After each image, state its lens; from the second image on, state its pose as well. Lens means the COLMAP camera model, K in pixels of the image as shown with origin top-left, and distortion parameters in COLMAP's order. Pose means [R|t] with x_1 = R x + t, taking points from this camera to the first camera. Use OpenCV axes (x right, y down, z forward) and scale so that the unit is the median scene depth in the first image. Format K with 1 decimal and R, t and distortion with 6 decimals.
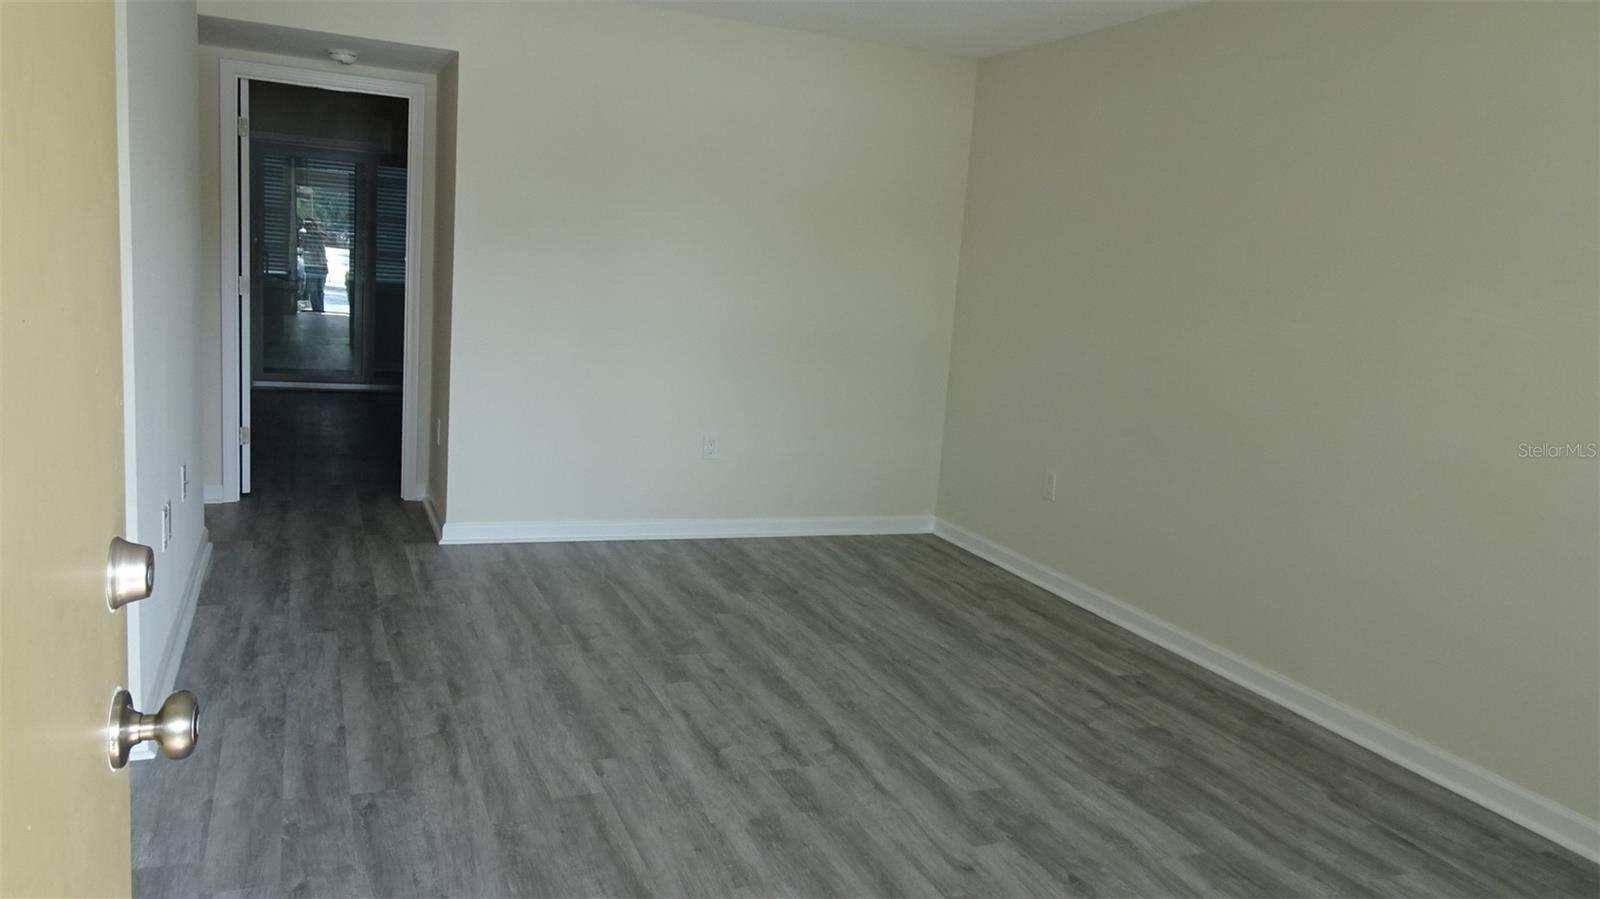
lens RADIAL K [[1148.4, 0, 806.2], [0, 1148.4, 448.2], [0, 0, 1]] dist [0.014227, 0.000630]
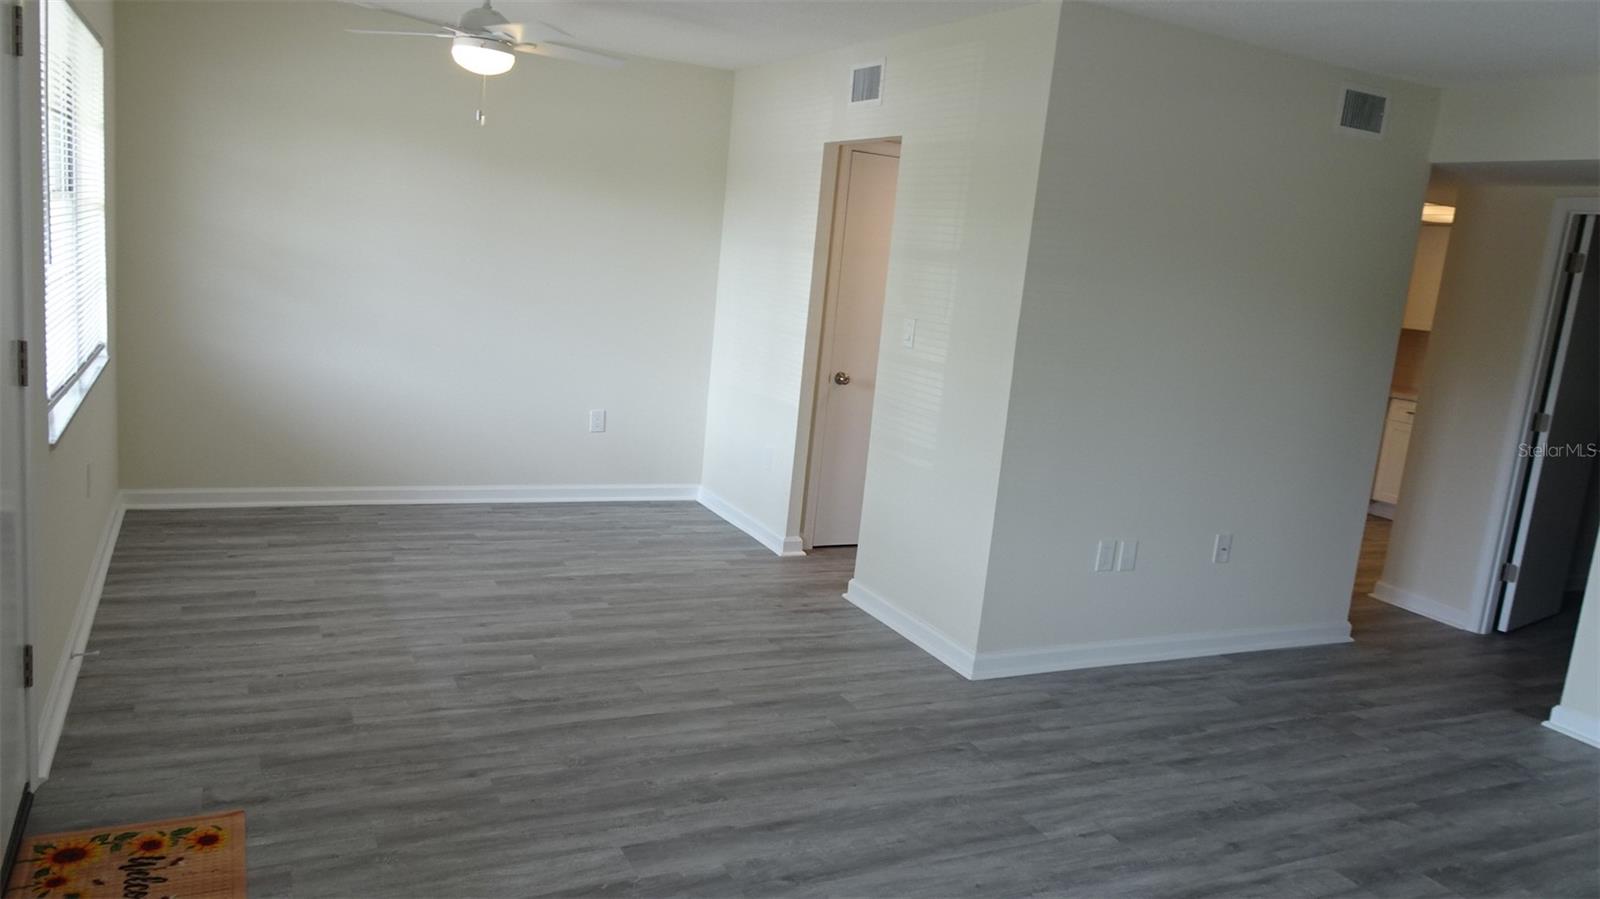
lens RADIAL K [[1148.4, 0, 807.7], [0, 1148.4, 448.9], [0, 0, 1]] dist [0.014227, 0.000630]
pose [[0.063006, 0.103721, -0.992609, 0.739895], [-0.252522, 0.963878, 0.084690, -0.076292], [0.965538, 0.245320, 0.086922, 0.526581]]
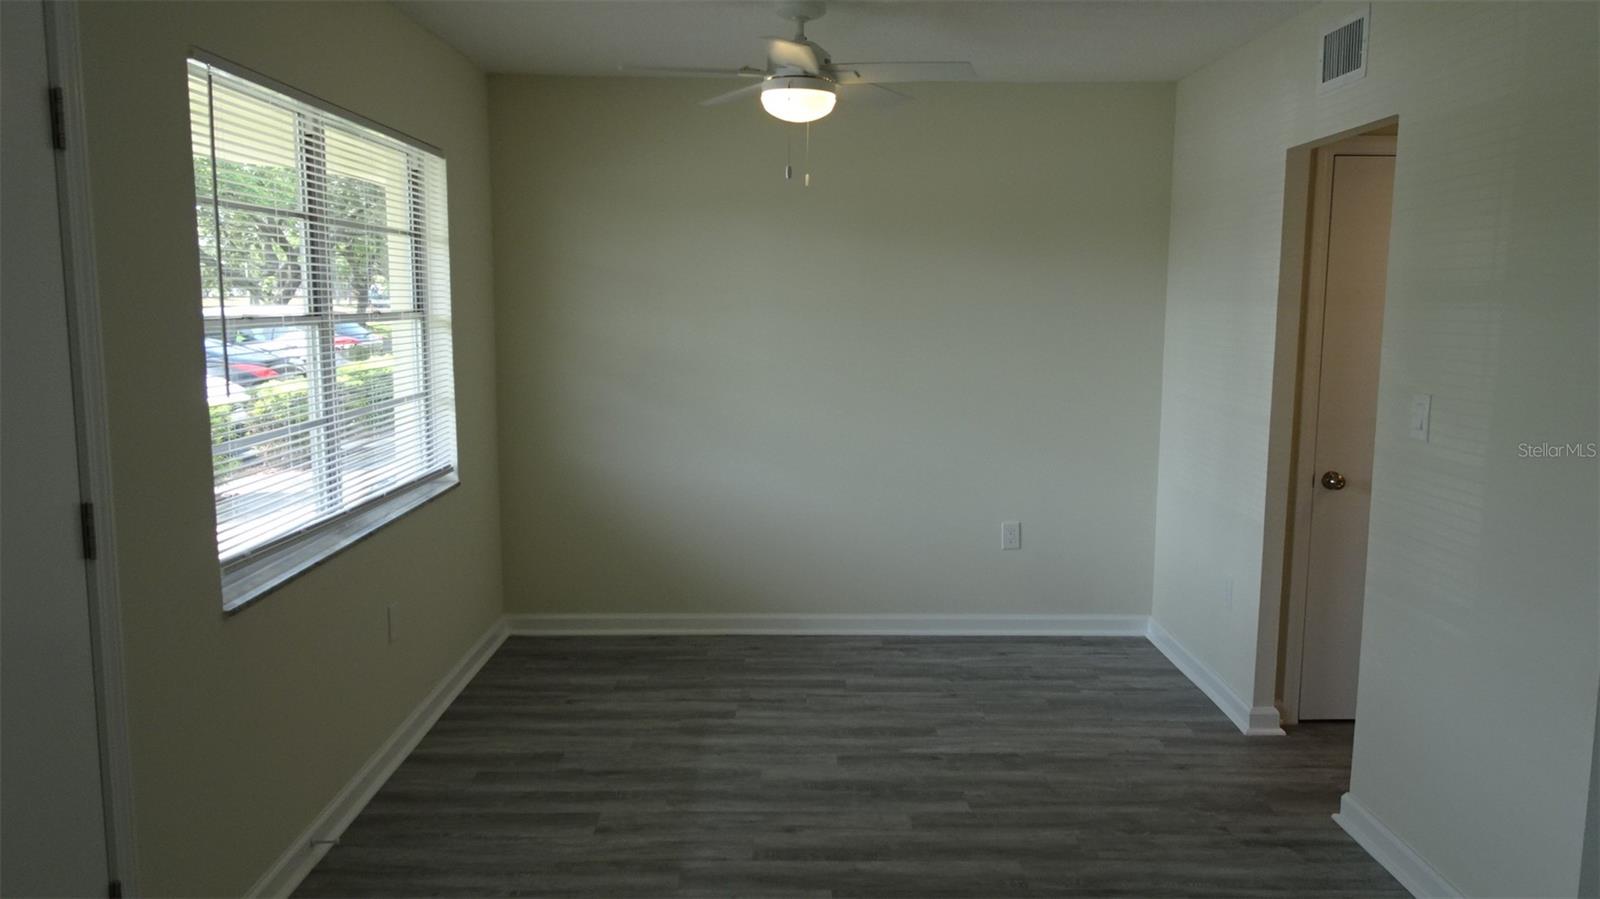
lens RADIAL K [[1148.4, 0, 810.4], [0, 1148.4, 446.4], [0, 0, 1]] dist [0.014227, 0.000630]
pose [[-0.382874, 0.041405, -0.922872, 0.334004], [-0.185389, 0.975228, 0.120667, -0.124428], [0.905007, 0.217291, -0.365714, 0.639118]]
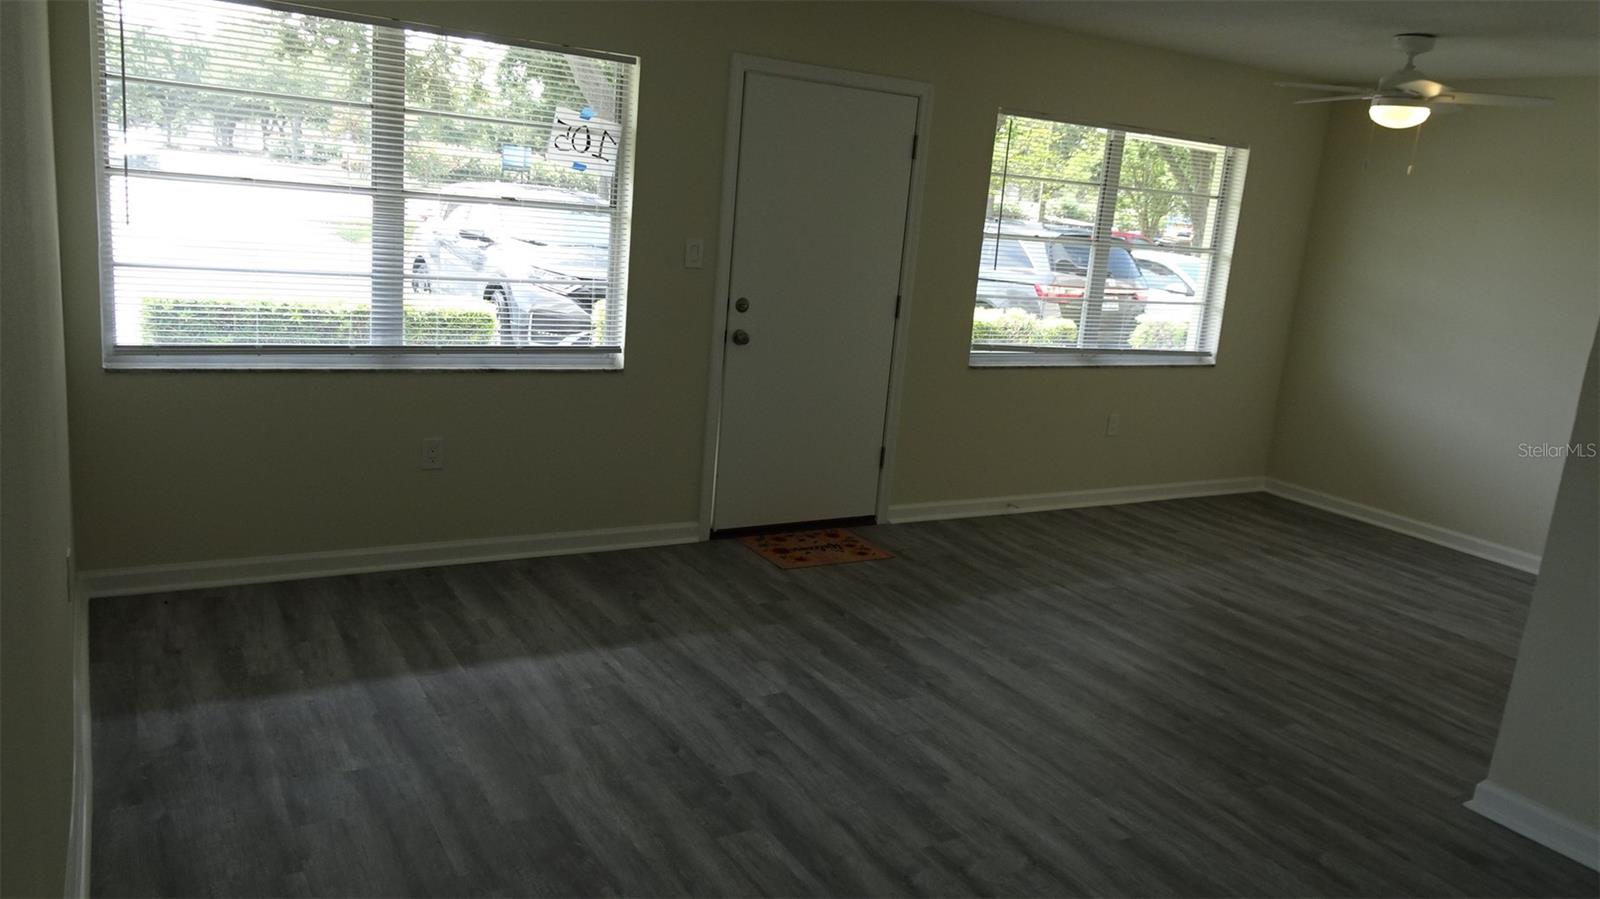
lens RADIAL K [[1148.4, 0, 802.5], [0, 1148.4, 446.0], [0, 0, 1]] dist [0.014227, 0.000630]
pose [[-0.978150, -0.129972, -0.162267, 0.274325], [-0.181268, 0.915367, 0.359506, -0.310632], [0.101808, 0.381064, -0.918926, 1.626325]]
